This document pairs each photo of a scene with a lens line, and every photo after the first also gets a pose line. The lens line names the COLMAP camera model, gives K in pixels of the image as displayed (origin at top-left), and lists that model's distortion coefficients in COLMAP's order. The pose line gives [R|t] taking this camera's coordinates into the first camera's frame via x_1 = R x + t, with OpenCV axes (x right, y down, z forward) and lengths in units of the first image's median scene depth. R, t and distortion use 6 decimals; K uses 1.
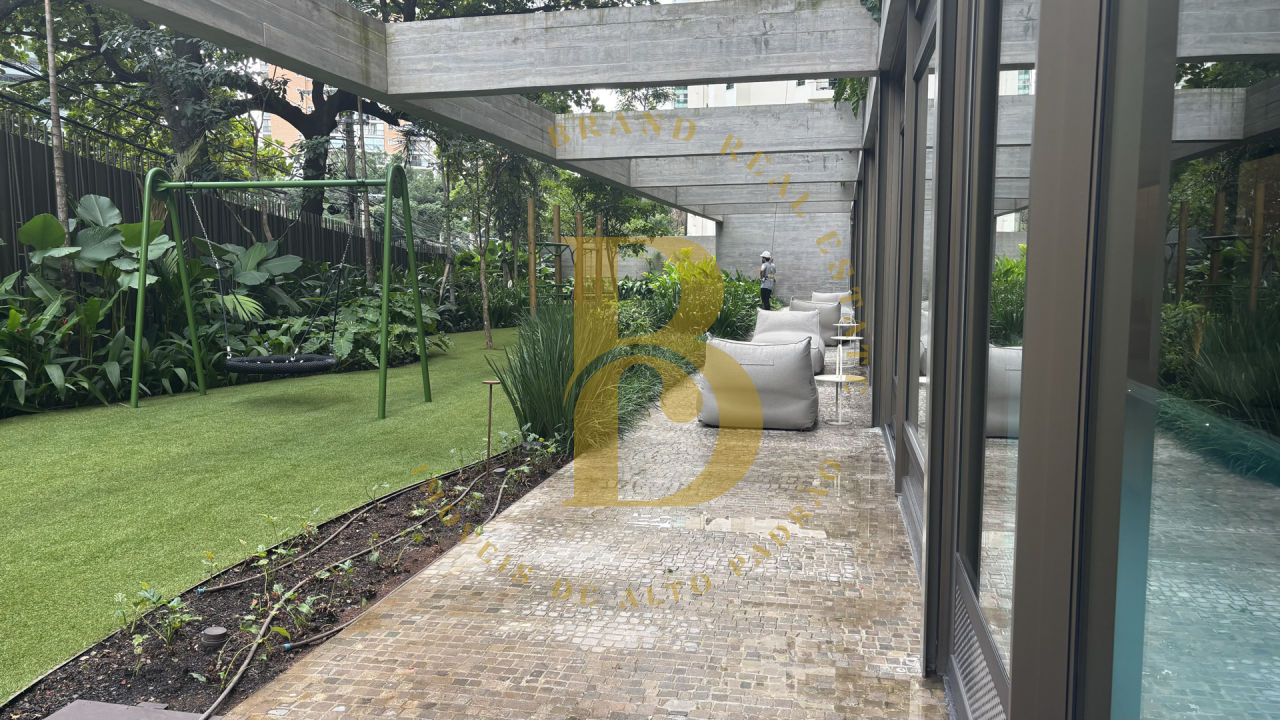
lens RADIAL K [[940.0, 0, 642.0], [0, 940.0, 364.2], [0, 0, 1]] dist [0.023928, -0.028513]
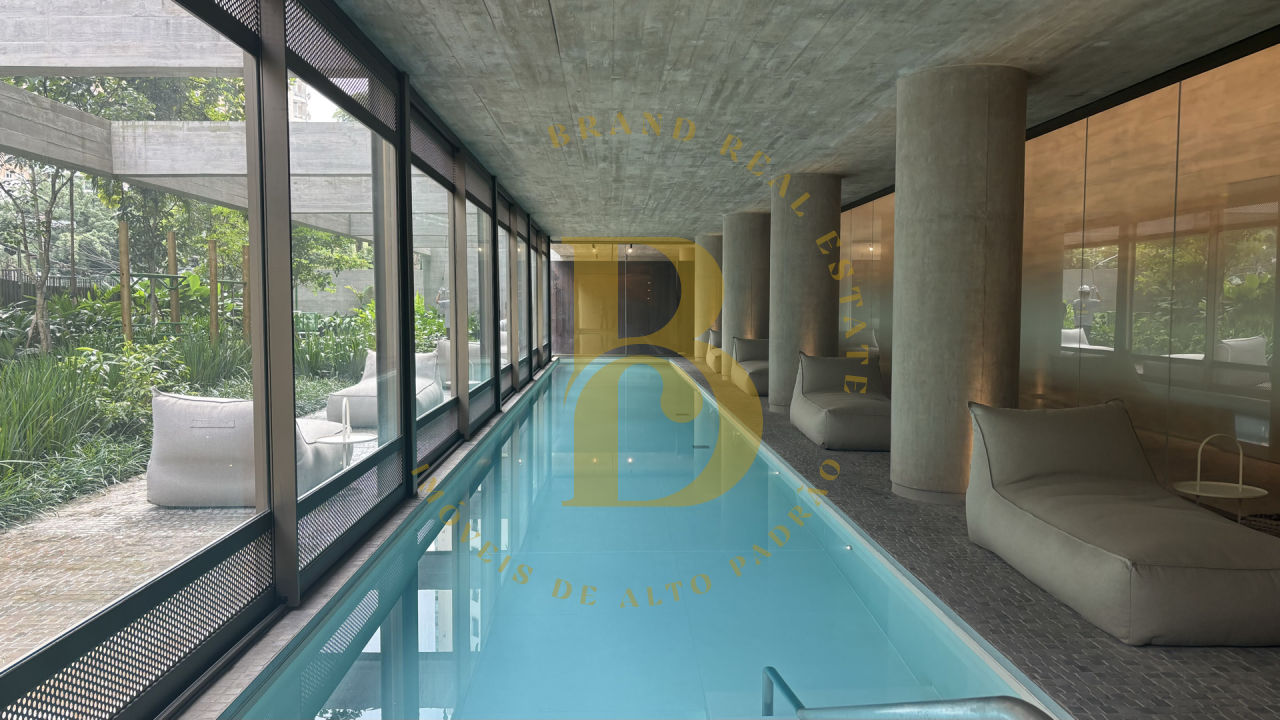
lens RADIAL K [[940.0, 0, 636.2], [0, 940.0, 358.2], [0, 0, 1]] dist [0.023928, -0.028513]
pose [[0.971360, -0.011949, 0.237312, 0.266948], [0.022214, 0.998927, -0.040630, -0.017266], [-0.236572, 0.044738, 0.970583, 0.140959]]
